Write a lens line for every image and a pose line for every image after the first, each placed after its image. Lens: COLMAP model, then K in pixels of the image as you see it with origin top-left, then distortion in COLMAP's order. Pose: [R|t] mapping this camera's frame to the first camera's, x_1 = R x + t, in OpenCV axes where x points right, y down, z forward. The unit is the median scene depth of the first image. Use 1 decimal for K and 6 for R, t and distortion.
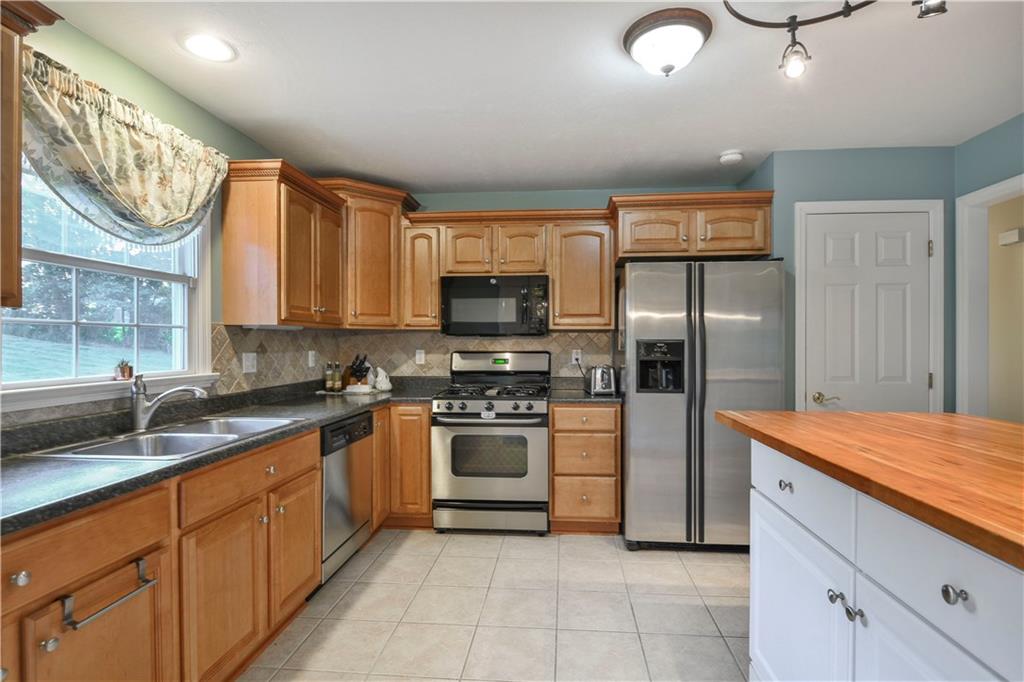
lens RADIAL K [[488.4, 0, 511.8], [0, 488.4, 341.0], [0, 0, 1]] dist [0.002340, -0.007515]
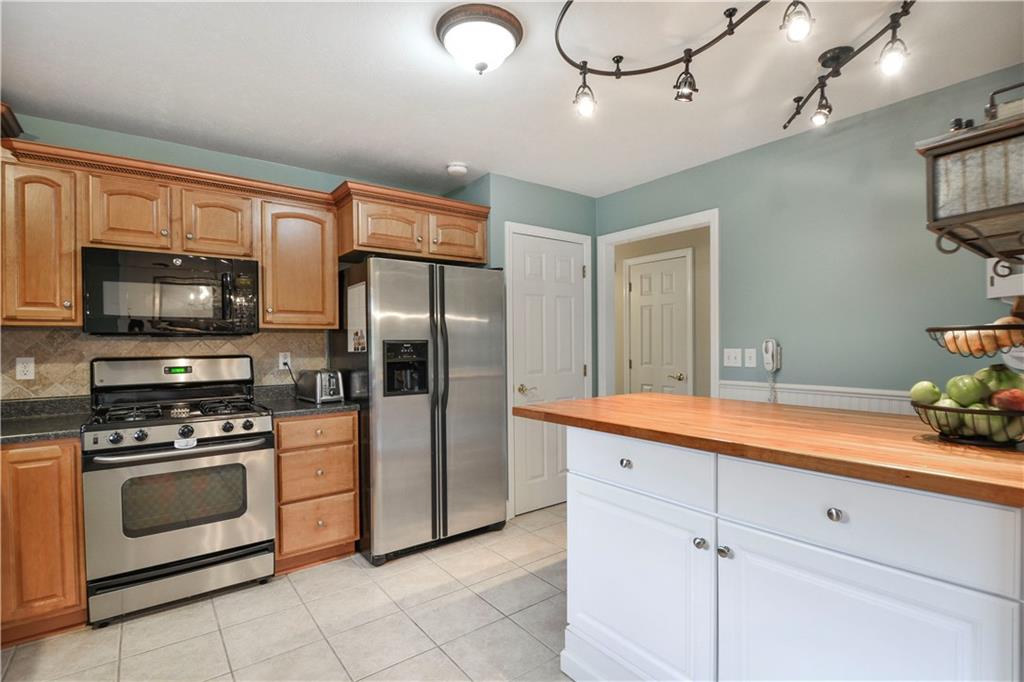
lens RADIAL K [[488.4, 0, 512.6], [0, 488.4, 345.5], [0, 0, 1]] dist [0.002340, -0.007515]
pose [[0.744844, -0.009919, 0.667165, -0.173774], [0.005316, 0.999946, 0.008932, 0.000201], [-0.667217, -0.003106, 0.744857, 0.125422]]
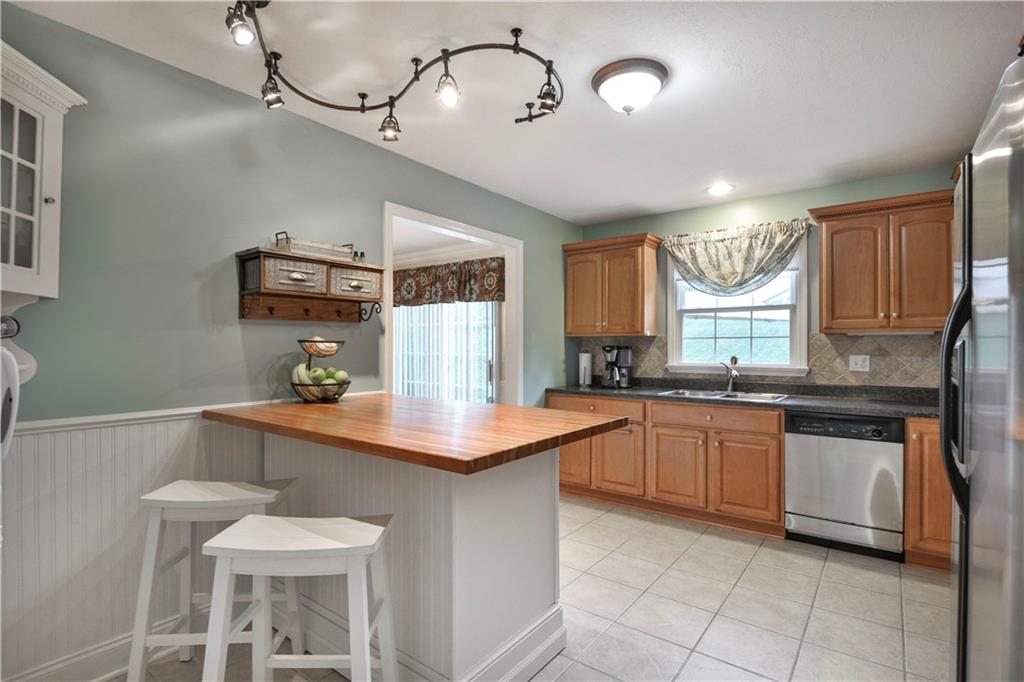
lens RADIAL K [[488.4, 0, 520.4], [0, 488.4, 347.0], [0, 0, 1]] dist [0.002340, -0.007515]
pose [[-0.529050, 0.000970, -0.848590, 0.823772], [0.004384, 0.999989, -0.001590, 0.002716], [0.848579, -0.004561, -0.529048, 0.805703]]
